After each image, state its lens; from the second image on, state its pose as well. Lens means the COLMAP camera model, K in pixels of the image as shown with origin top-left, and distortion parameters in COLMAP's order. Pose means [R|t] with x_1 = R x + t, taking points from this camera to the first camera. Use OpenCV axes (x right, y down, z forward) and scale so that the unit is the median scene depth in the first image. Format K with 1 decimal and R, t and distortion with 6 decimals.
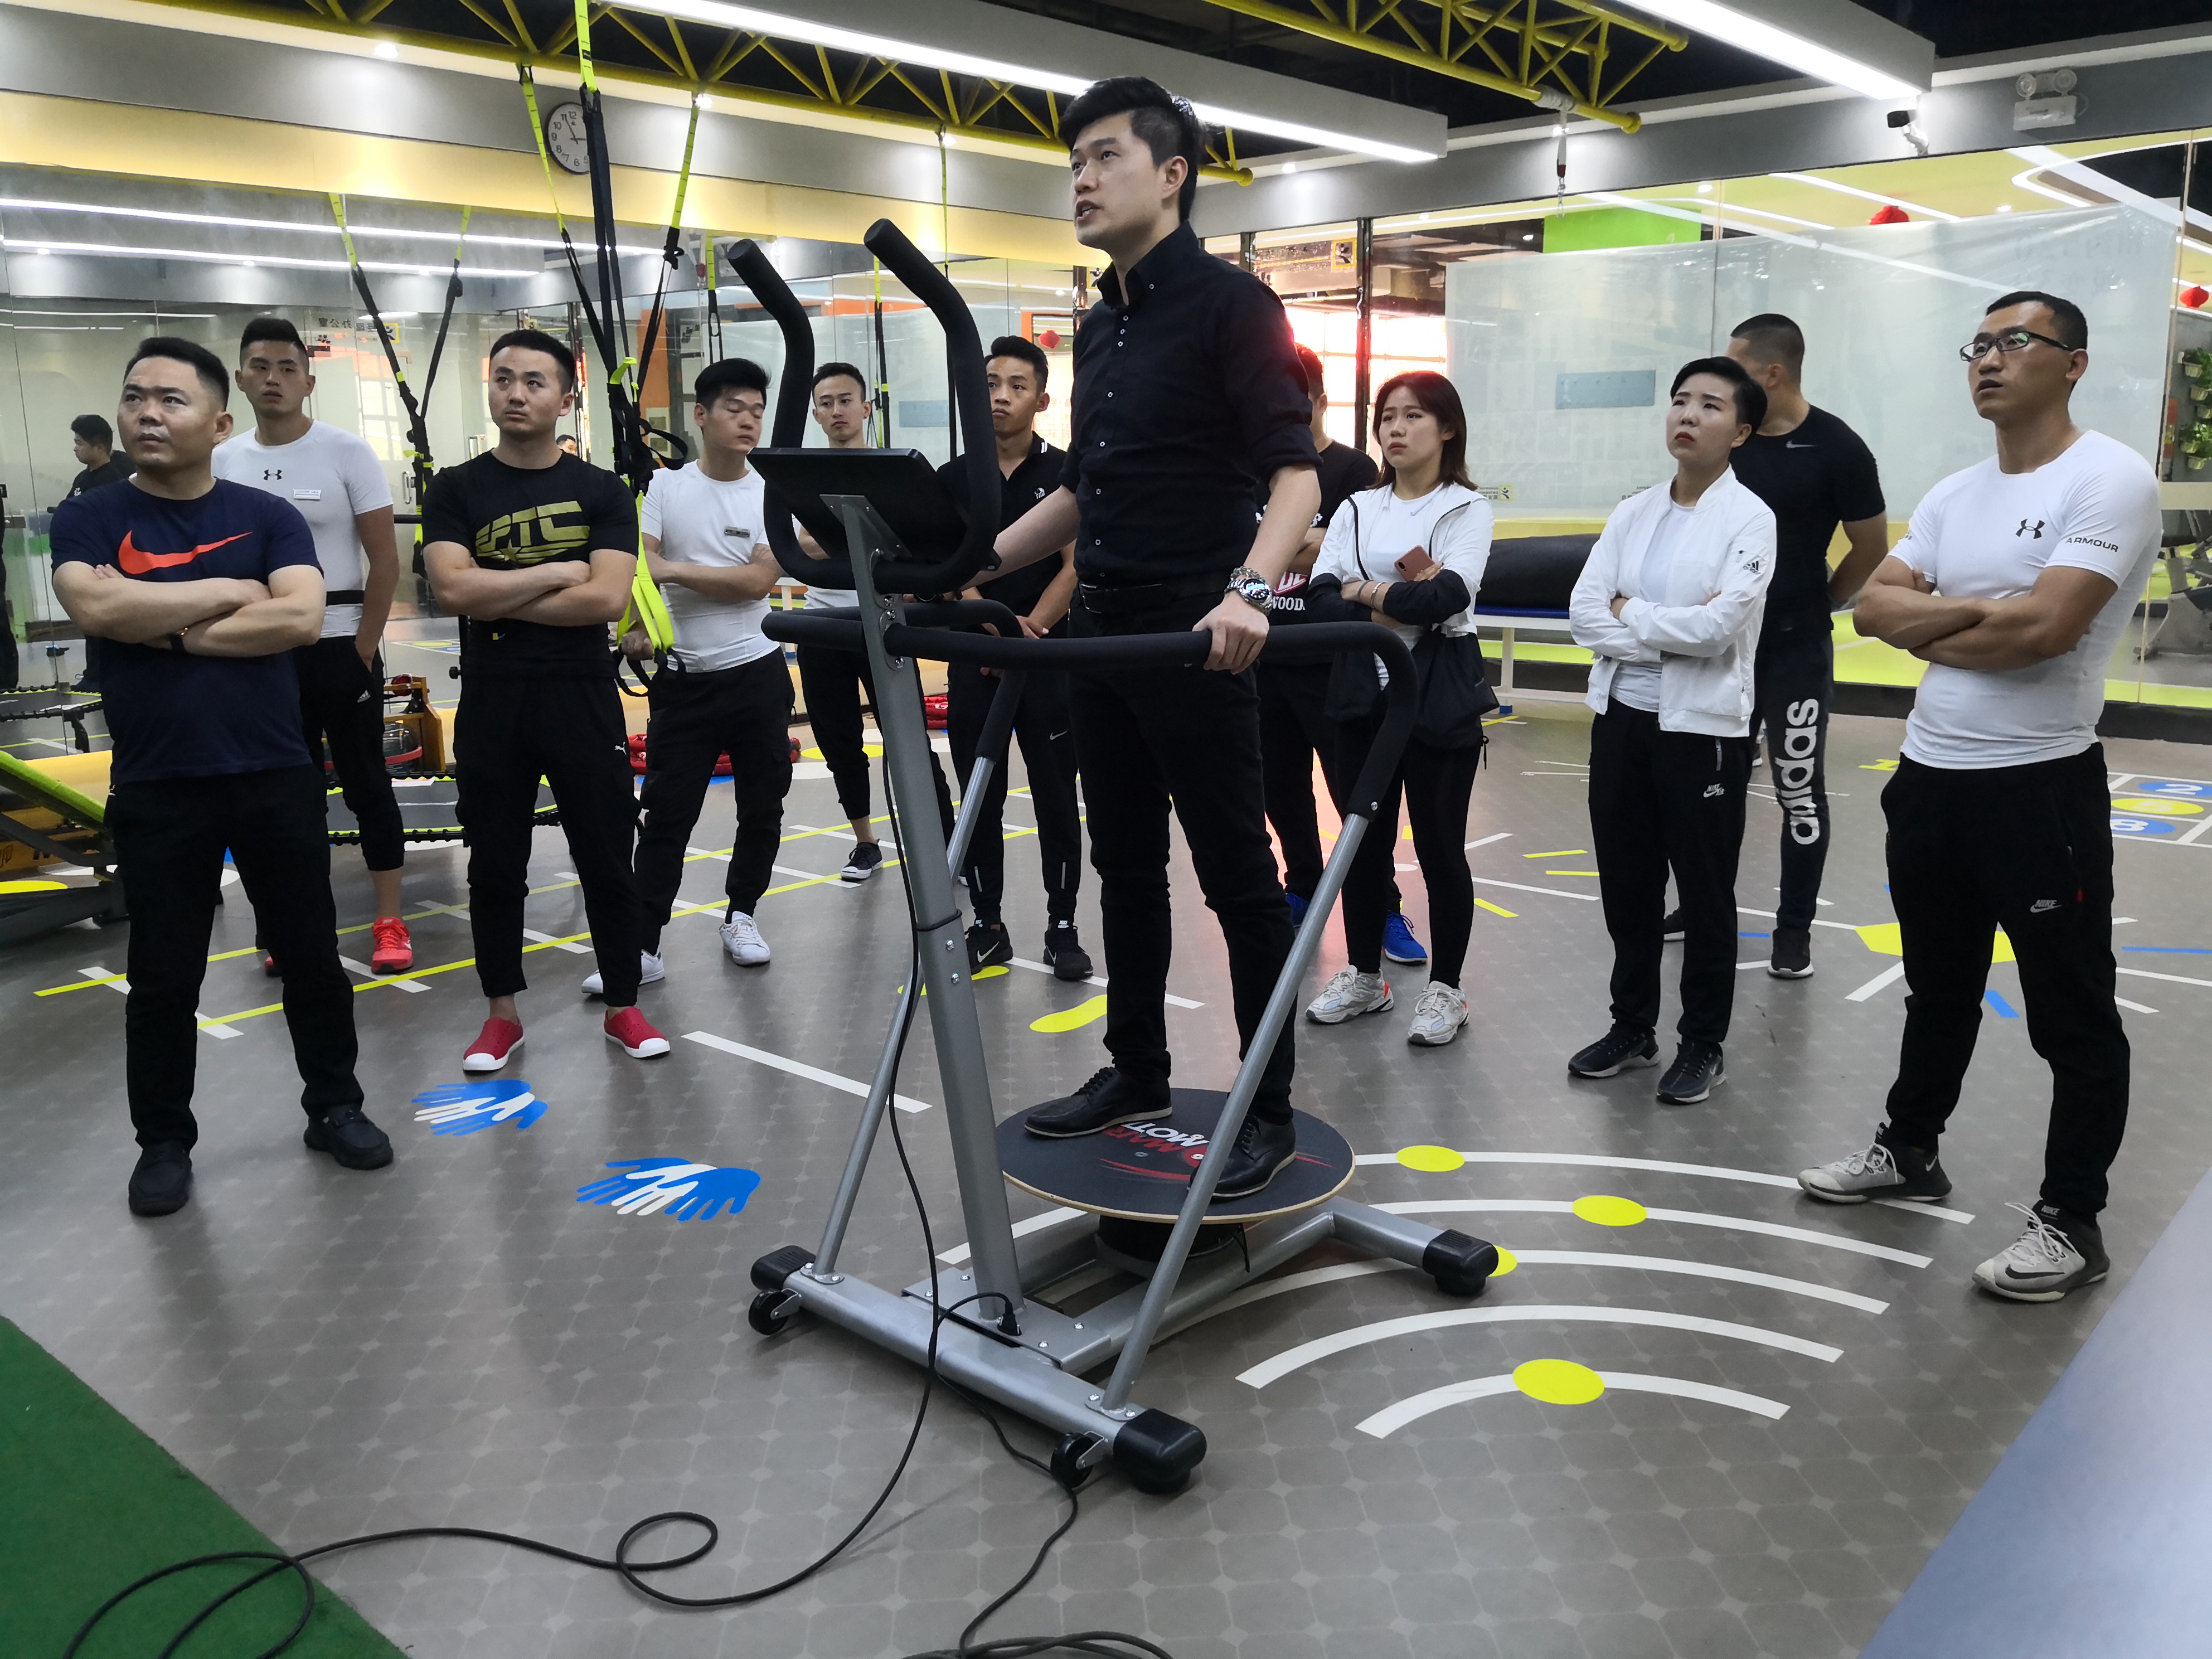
lens RADIAL K [[1791.2, 0, 1086.9], [0, 1791.2, 824.4], [0, 0, 1]] dist [0.004187, -0.013127]
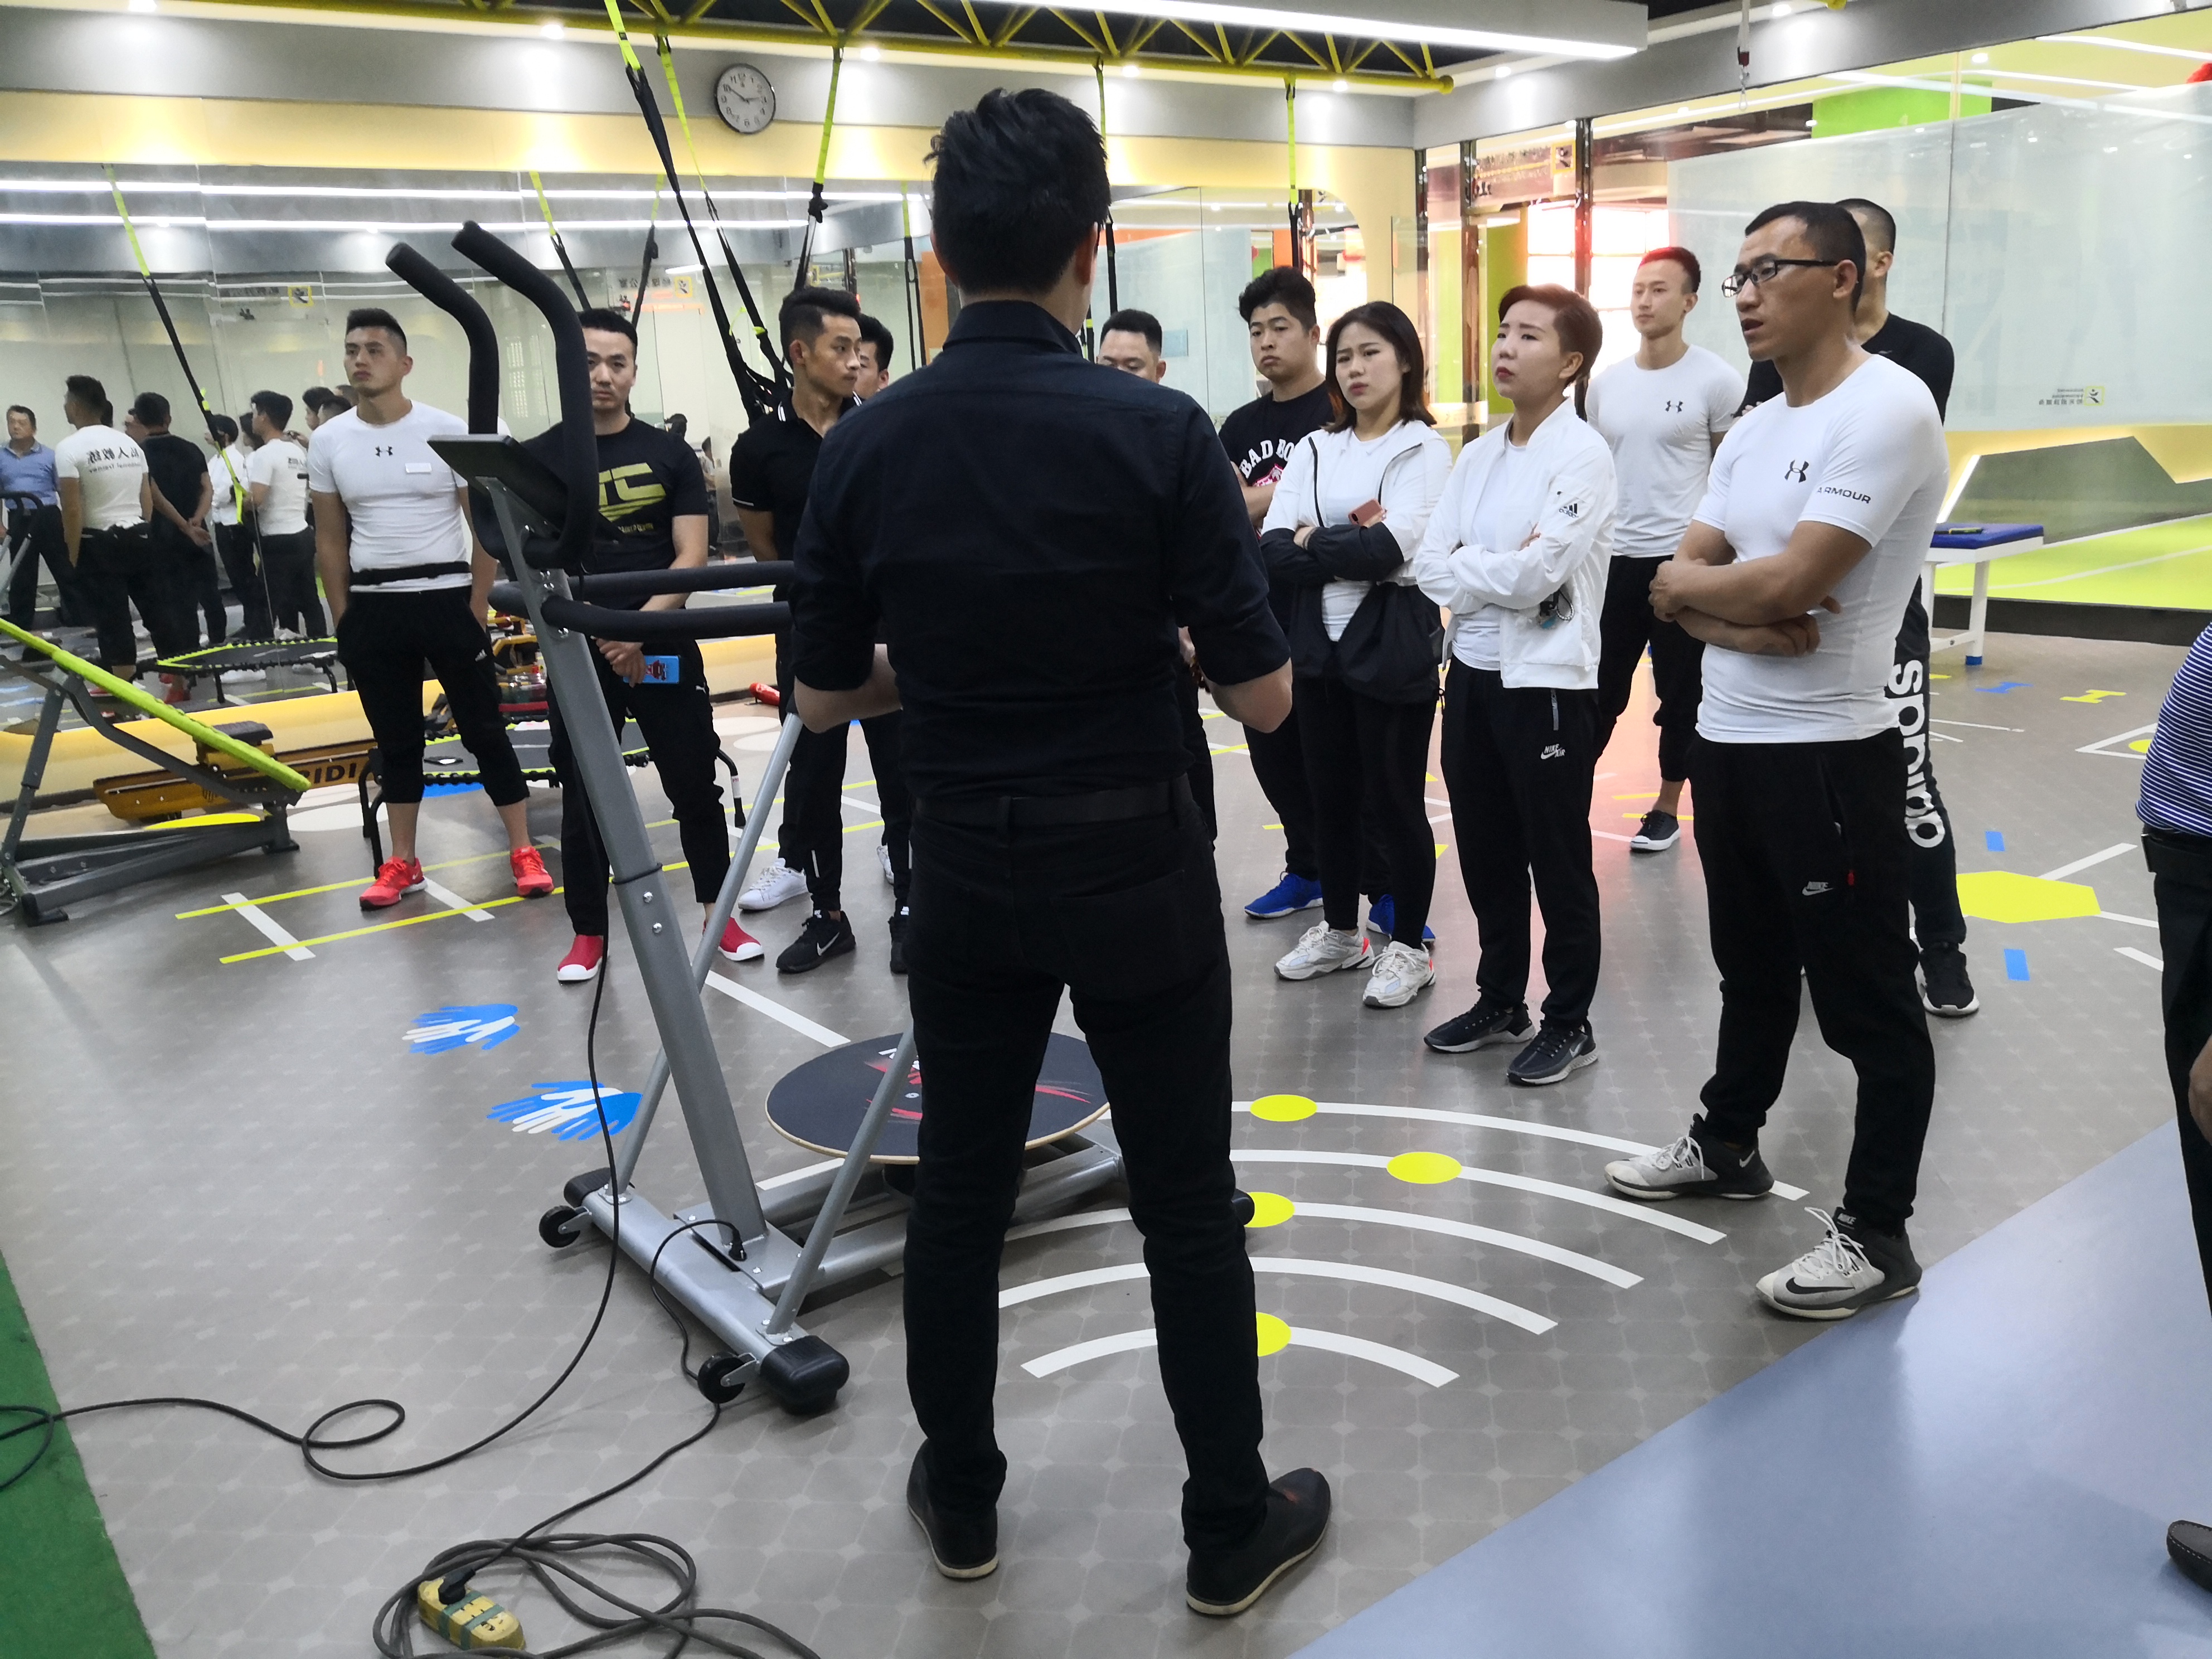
lens RADIAL K [[1791.2, 0, 1080.7], [0, 1791.2, 822.1], [0, 0, 1]] dist [0.004187, -0.013127]
pose [[0.979033, 0.004700, -0.203647, 0.294342], [0.003365, 0.999224, 0.039240, -0.013040], [0.203673, -0.039103, 0.978258, 0.005621]]
